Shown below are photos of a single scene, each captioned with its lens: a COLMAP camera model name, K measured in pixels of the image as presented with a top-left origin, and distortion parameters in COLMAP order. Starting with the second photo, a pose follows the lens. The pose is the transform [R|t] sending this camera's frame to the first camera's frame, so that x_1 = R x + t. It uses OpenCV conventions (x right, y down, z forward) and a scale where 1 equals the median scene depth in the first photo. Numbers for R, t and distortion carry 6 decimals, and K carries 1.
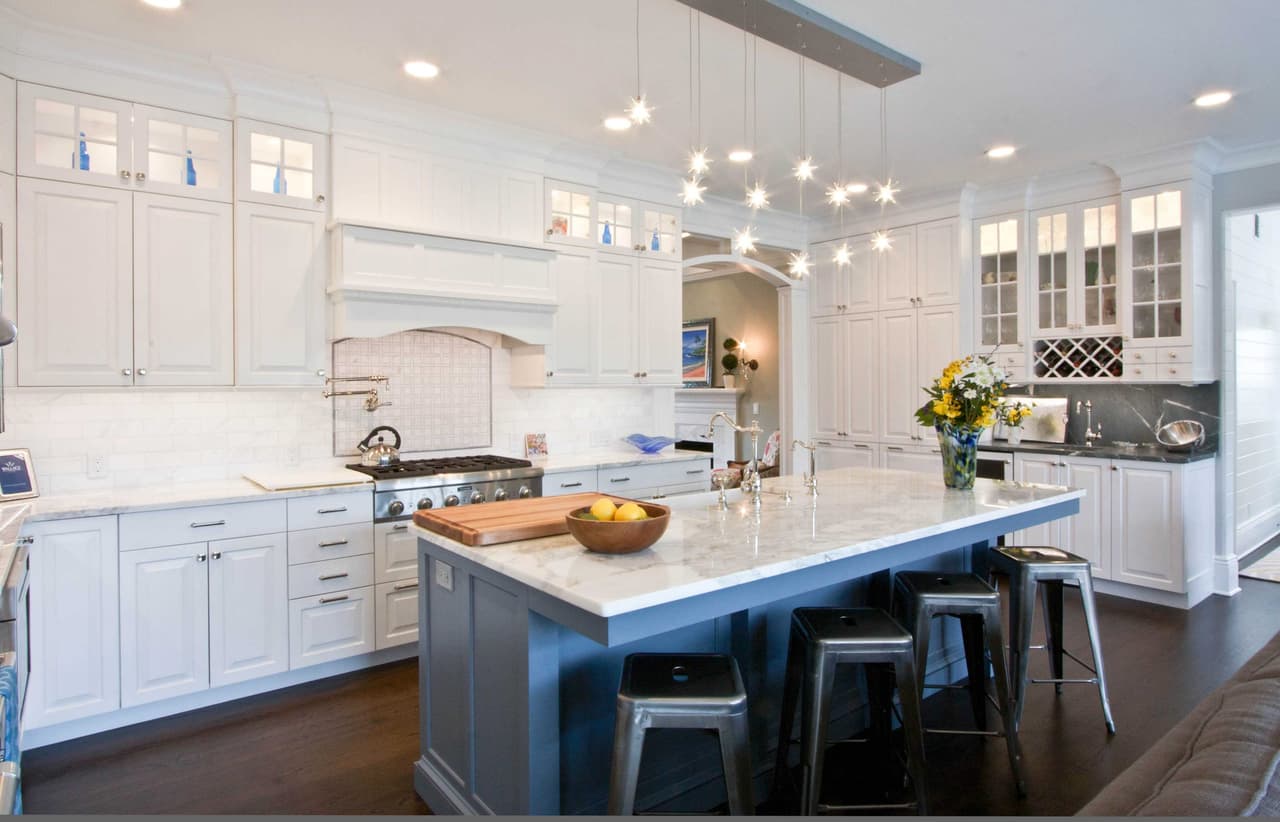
lens RADIAL K [[723.6, 0, 643.1], [0, 723.6, 383.9], [0, 0, 1]] dist [-0.012639, 0.004696]
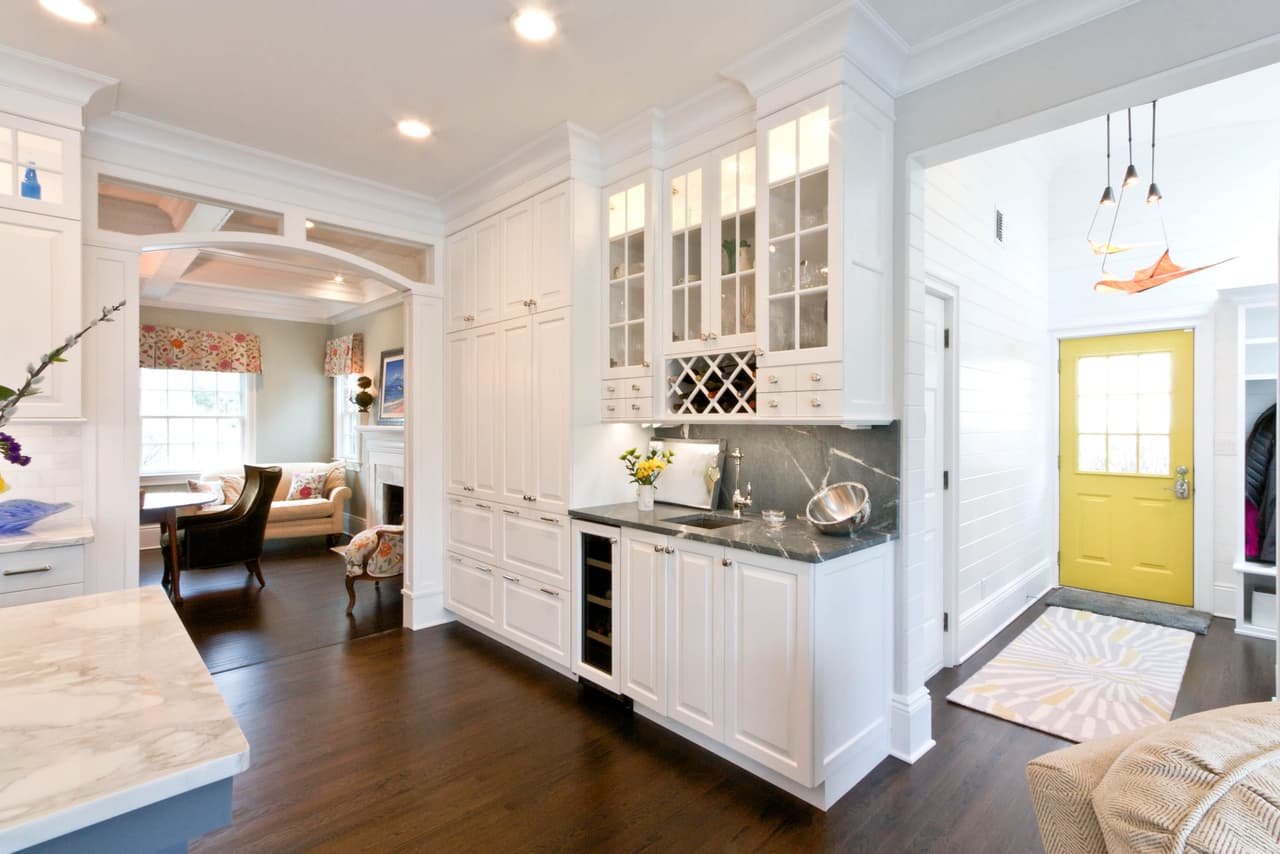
lens RADIAL K [[596.5, 0, 639.6], [0, 596.5, 420.6], [0, 0, 1]] dist [0.002582, 0.000468]
pose [[0.996065, 0.007931, 0.088272, 0.526978], [-0.007764, 0.999967, -0.002235, -0.001119], [-0.088287, 0.001541, 0.996094, 0.495787]]
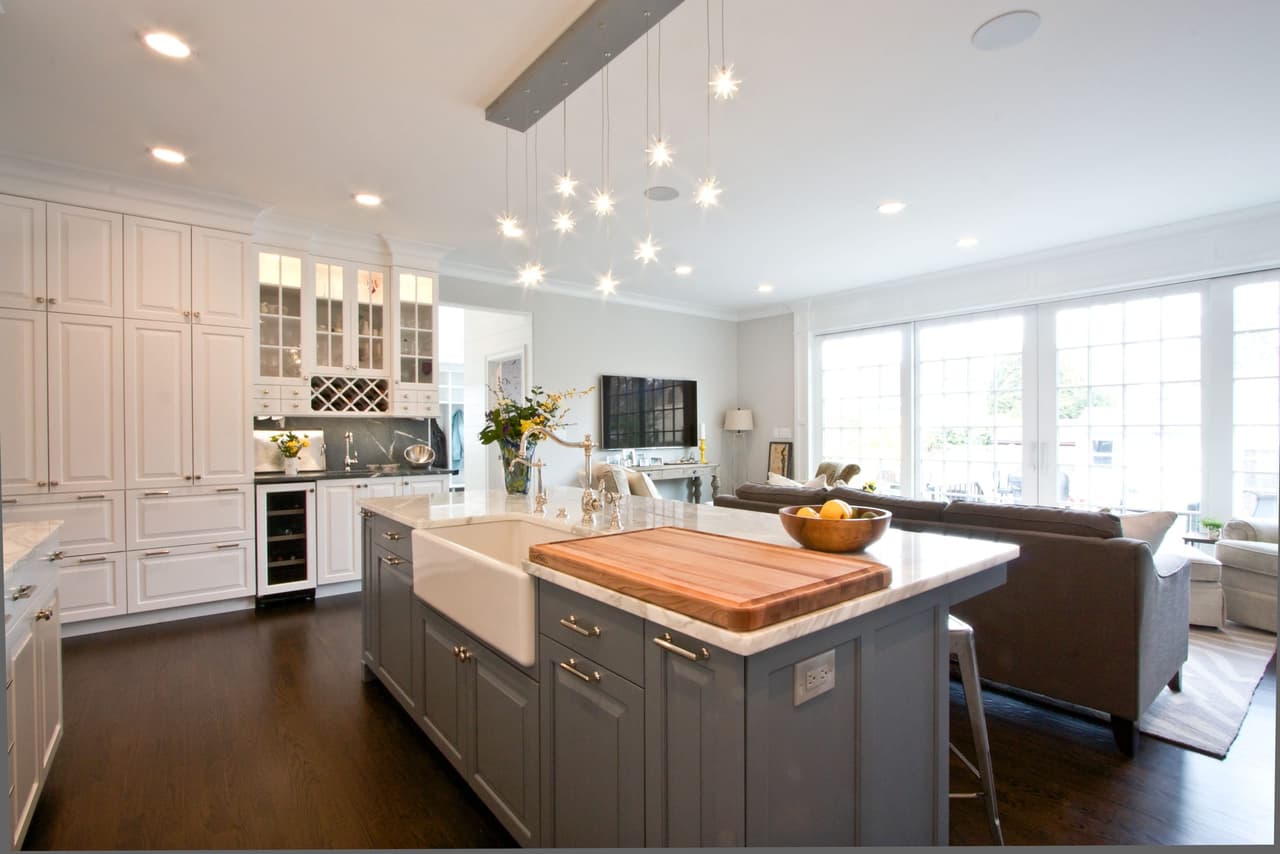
lens RADIAL K [[596.5, 0, 641.2], [0, 596.5, 432.8], [0, 0, 1]] dist [0.002582, 0.000468]
pose [[0.005114, 0.000941, 0.999986, -0.386870], [0.004398, 0.999990, -0.000964, 0.030704], [-0.999977, 0.004403, 0.005110, 0.570885]]
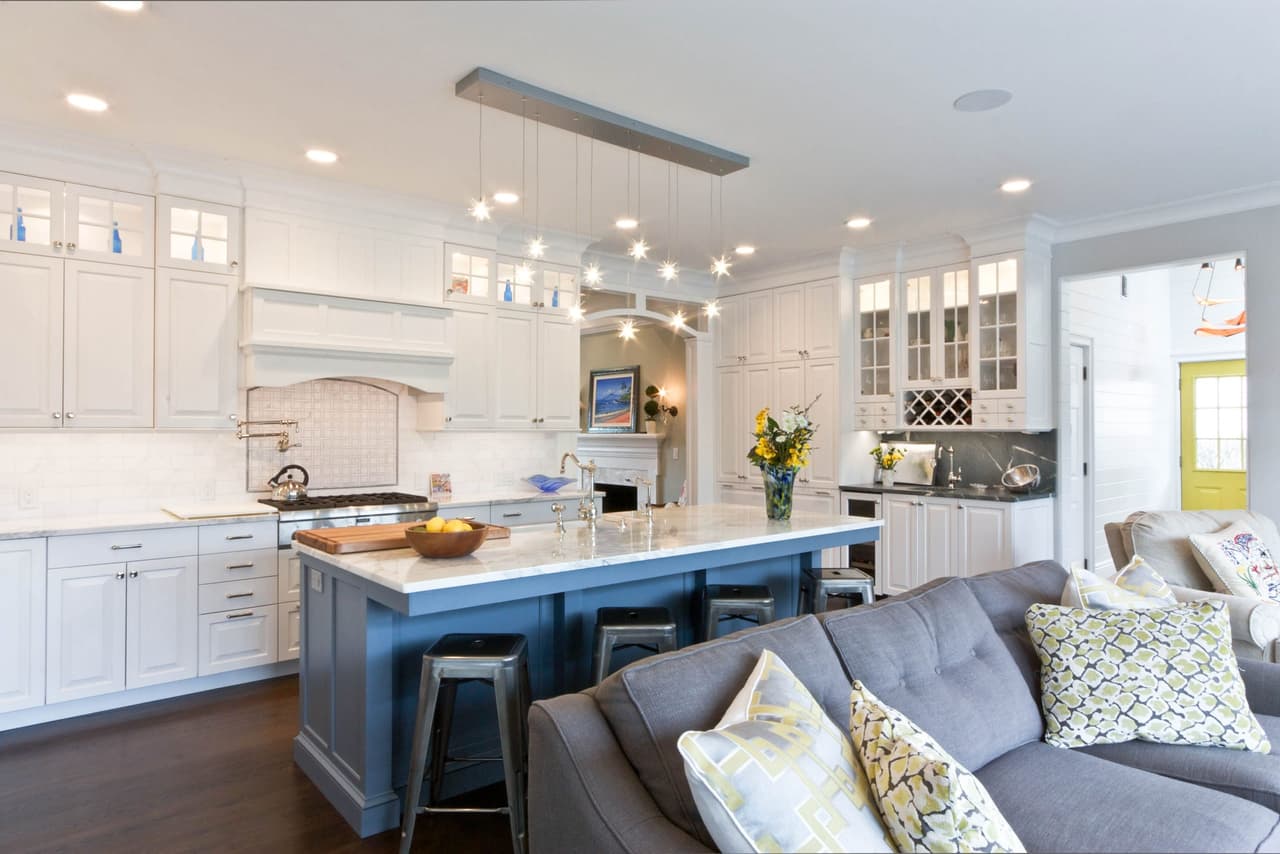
lens RADIAL K [[767.3, 0, 639.0], [0, 767.3, 420.1], [0, 0, 1]] dist [-0.004836, 0.008609]
pose [[0.999592, 0.006341, 0.027854, 0.121586], [-0.005995, 0.999904, -0.012495, 0.000614], [-0.027930, 0.012323, 0.999534, -0.171282]]
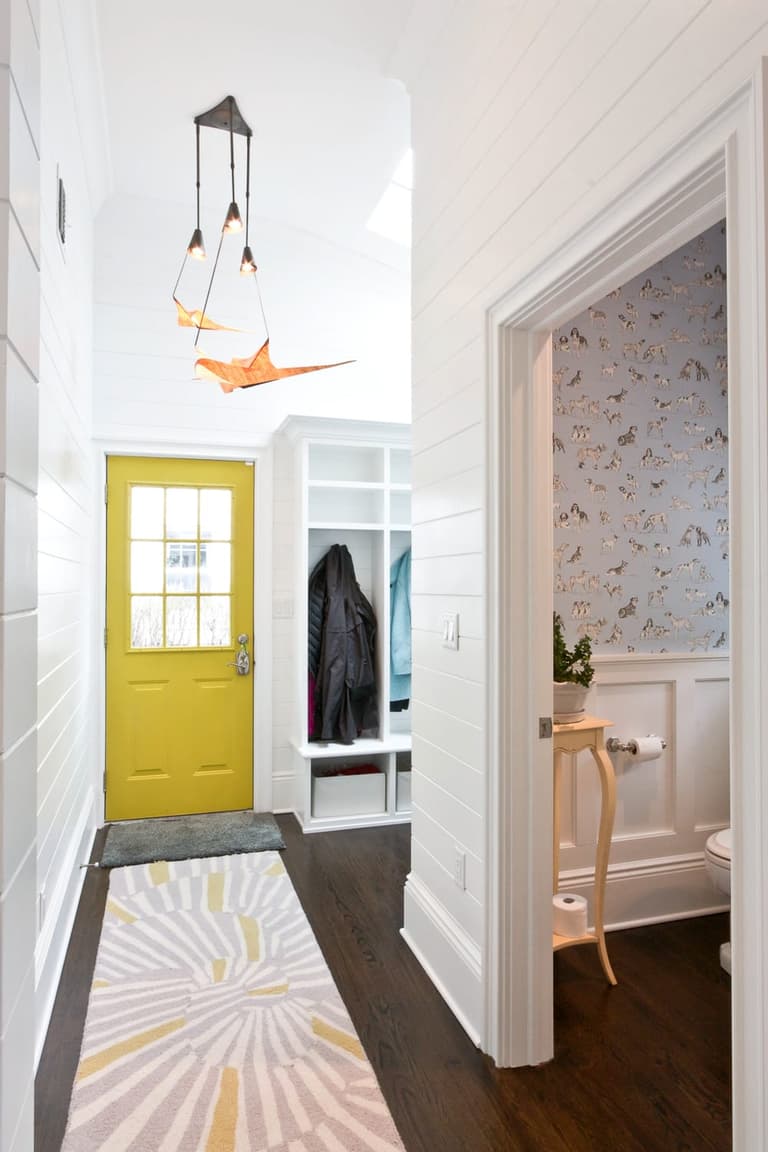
lens RADIAL K [[706.4, 0, 380.6], [0, 706.4, 580.6], [0, 0, 1]] dist [-0.004426, -0.002900]
pose [[0.371432, 0.014258, 0.928351, 0.706516], [-0.005092, 0.999898, -0.013319, 0.006129], [-0.928446, 0.000220, 0.371466, 0.874316]]
